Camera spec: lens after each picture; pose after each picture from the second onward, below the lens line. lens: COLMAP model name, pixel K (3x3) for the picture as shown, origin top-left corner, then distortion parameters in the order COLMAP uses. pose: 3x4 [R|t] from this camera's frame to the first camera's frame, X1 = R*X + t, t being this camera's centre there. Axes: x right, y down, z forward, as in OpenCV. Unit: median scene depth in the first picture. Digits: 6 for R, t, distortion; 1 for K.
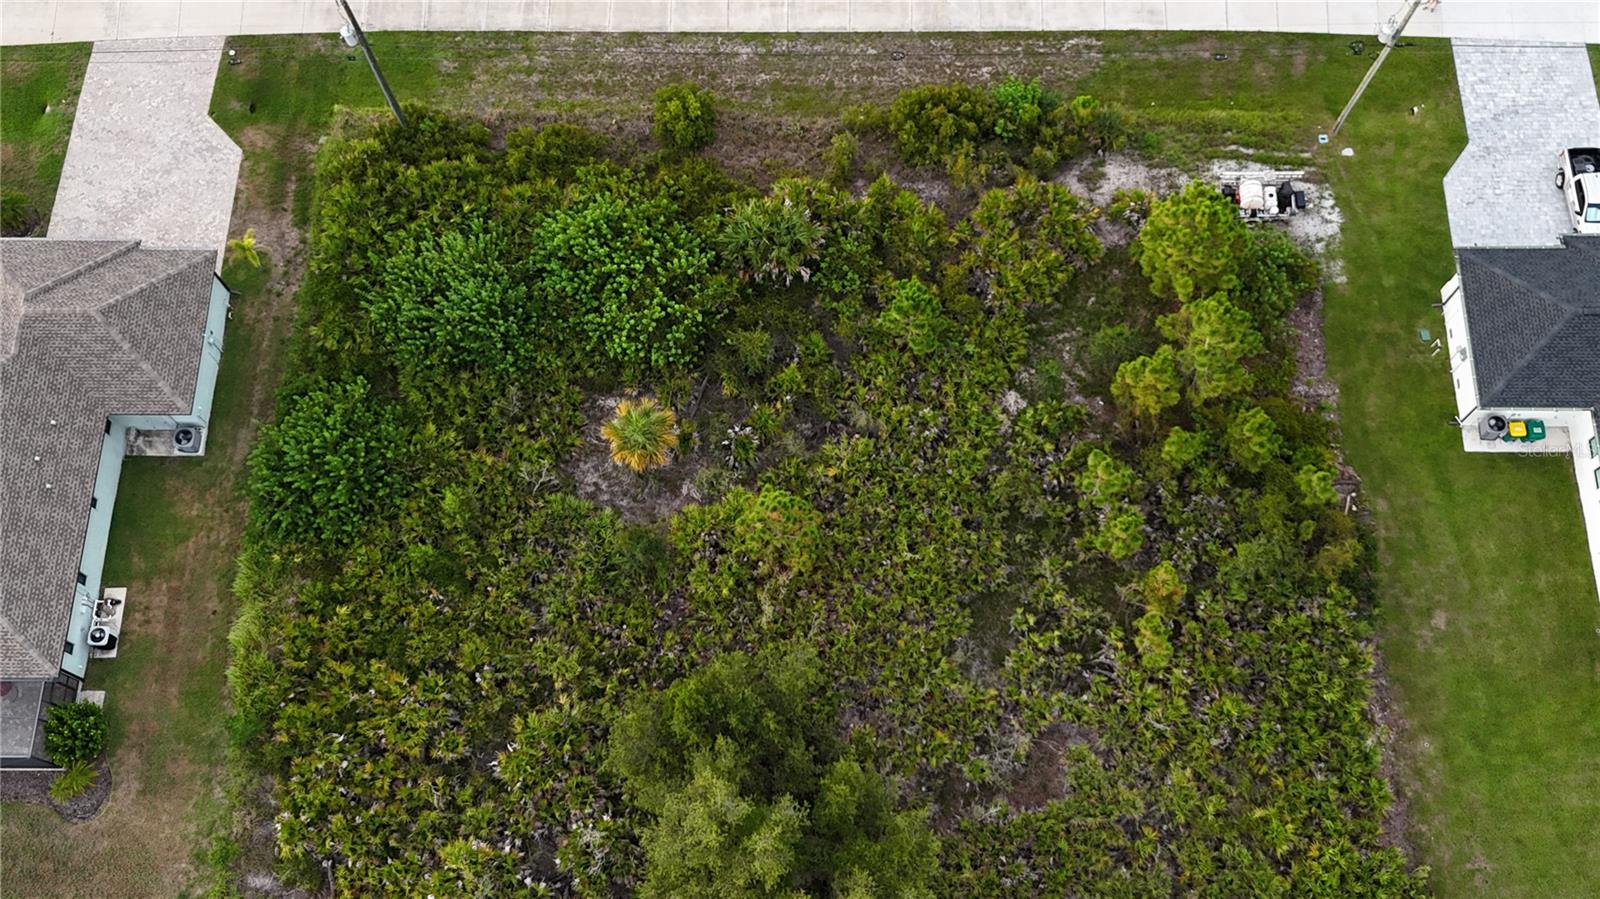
lens RADIAL K [[1565.9, 0, 802.4], [0, 1565.9, 454.2], [0, 0, 1]] dist [0.034859, 0.000000]
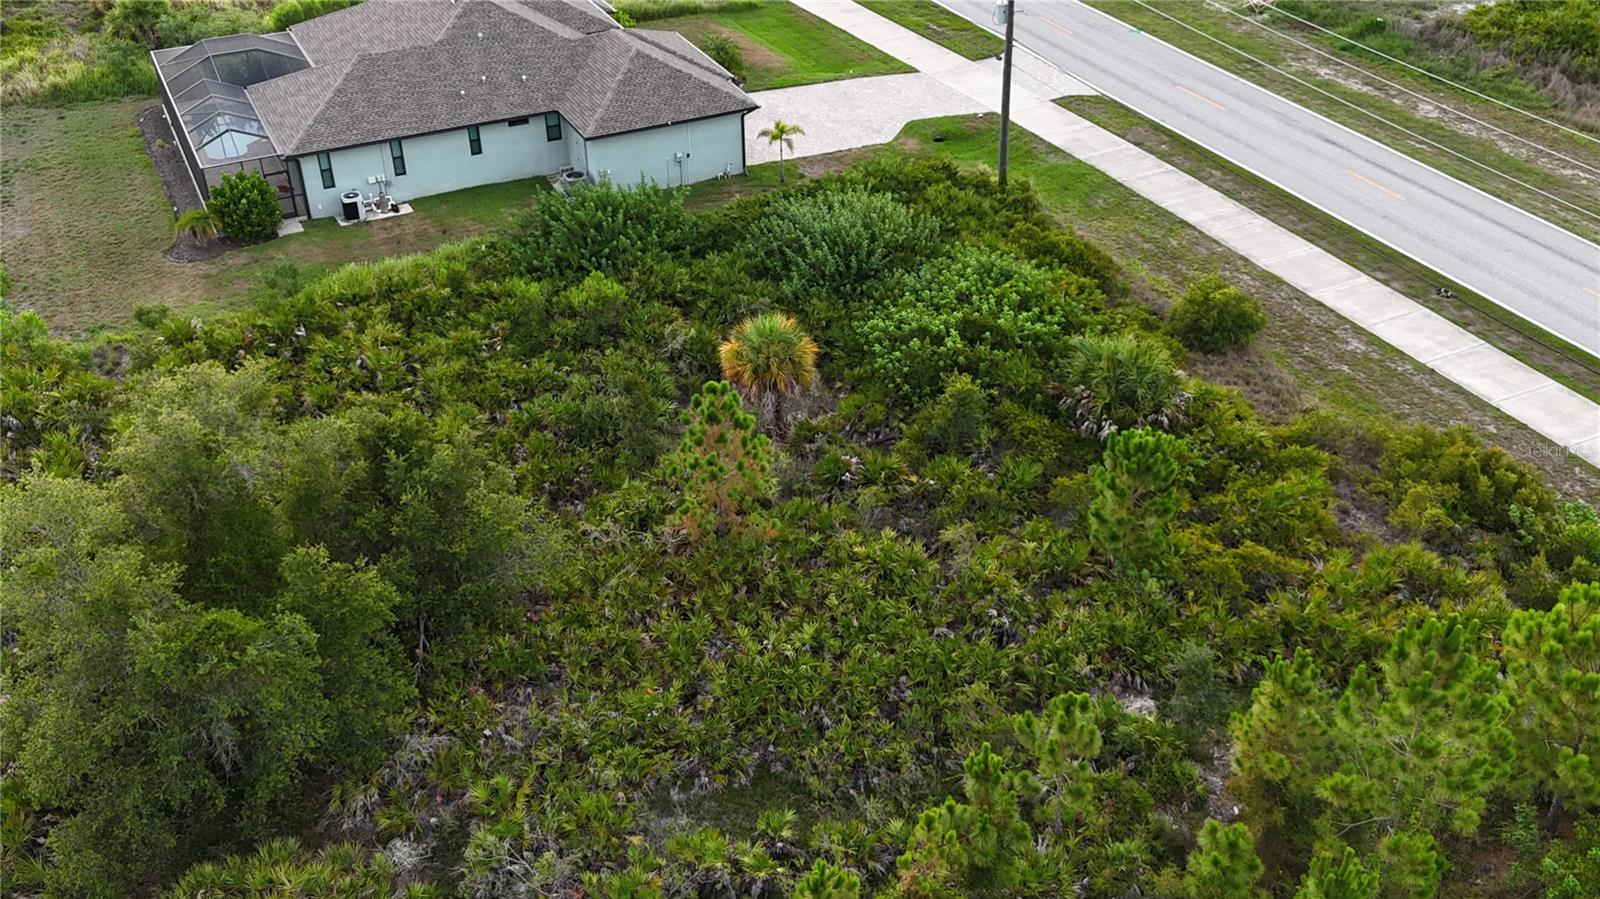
lens RADIAL K [[1565.9, 0, 805.1], [0, 1565.9, 447.0], [0, 0, 1]] dist [0.034859, 0.000000]
pose [[0.455360, 0.497423, -0.738388, 0.455848], [-0.832811, 0.531197, -0.155744, 0.107814], [0.314759, 0.685857, 0.656145, 0.518566]]
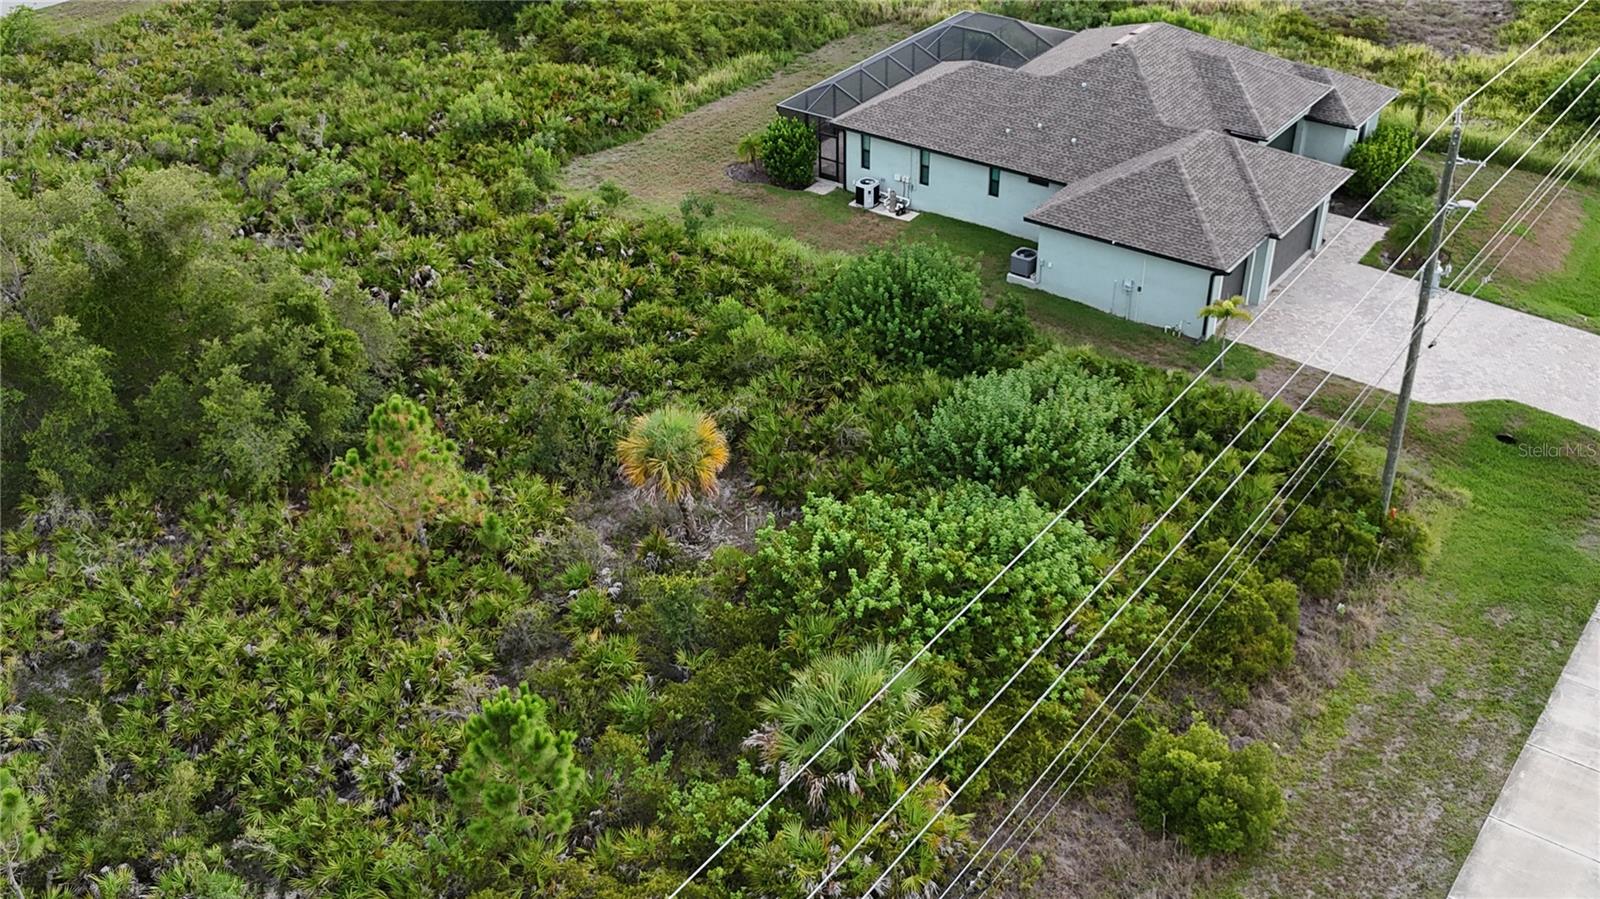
lens RADIAL K [[1565.9, 0, 803.4], [0, 1565.9, 434.5], [0, 0, 1]] dist [0.034859, 0.000000]
pose [[-0.585874, 0.458487, -0.668237, 0.296095], [-0.748196, 0.010802, 0.663390, -0.481927], [0.311374, 0.888635, 0.336710, 0.746235]]
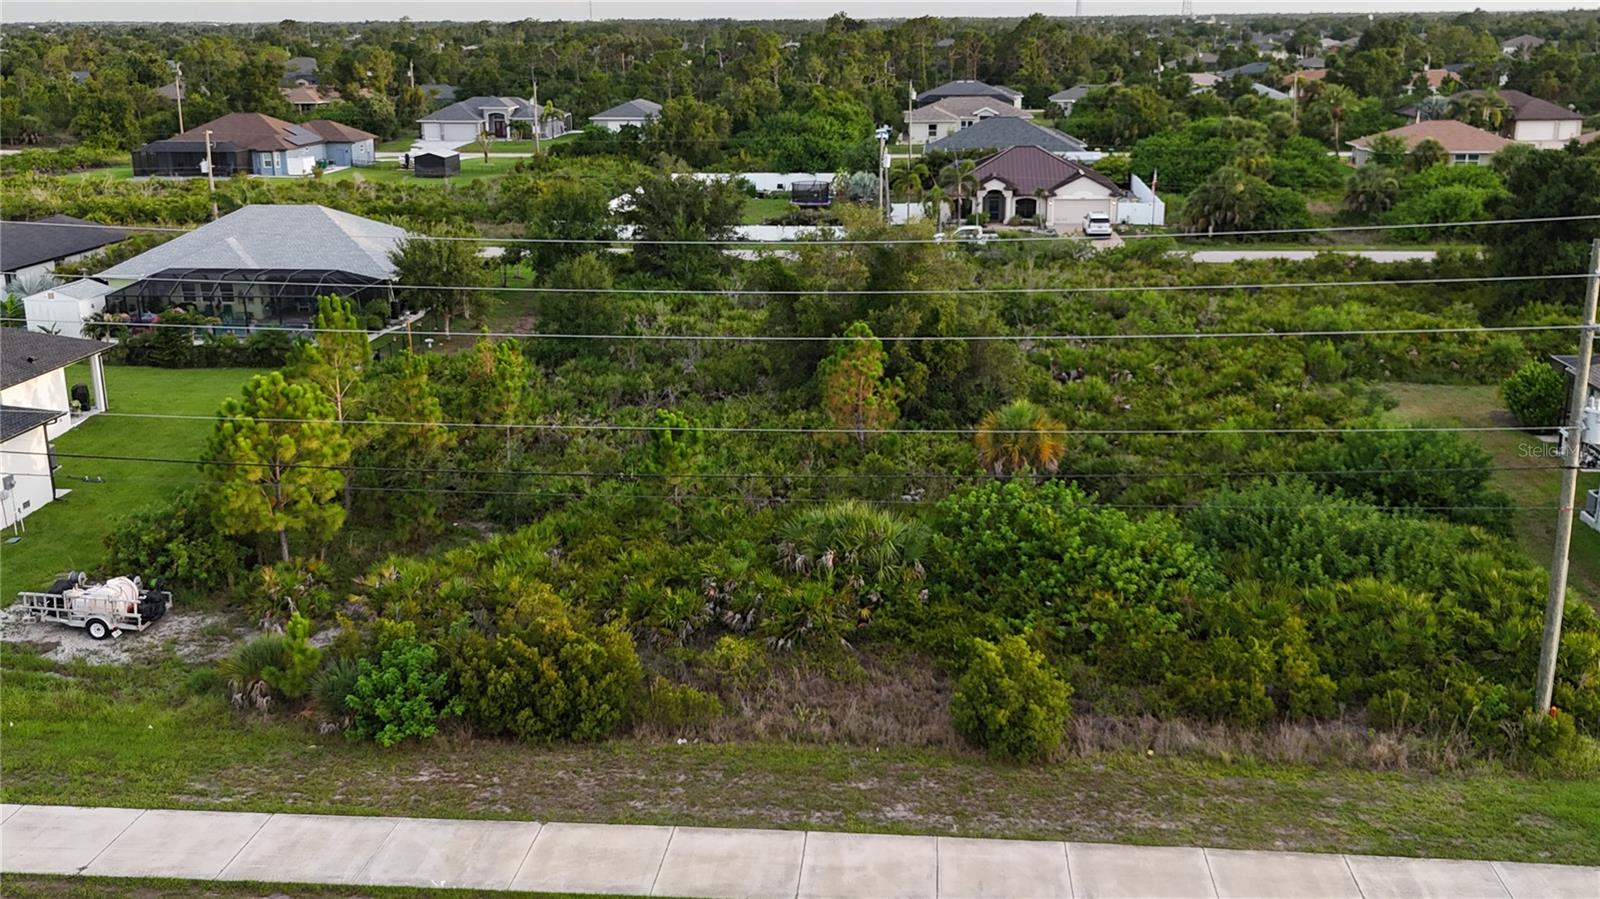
lens RADIAL K [[1565.9, 0, 799.1], [0, 1565.9, 453.7], [0, 0, 1]] dist [0.034859, 0.000000]
pose [[-0.996604, 0.002750, 0.082302, -0.050956], [0.082039, 0.119712, 0.989413, -0.822051], [-0.007132, 0.992805, -0.119531, 1.049229]]
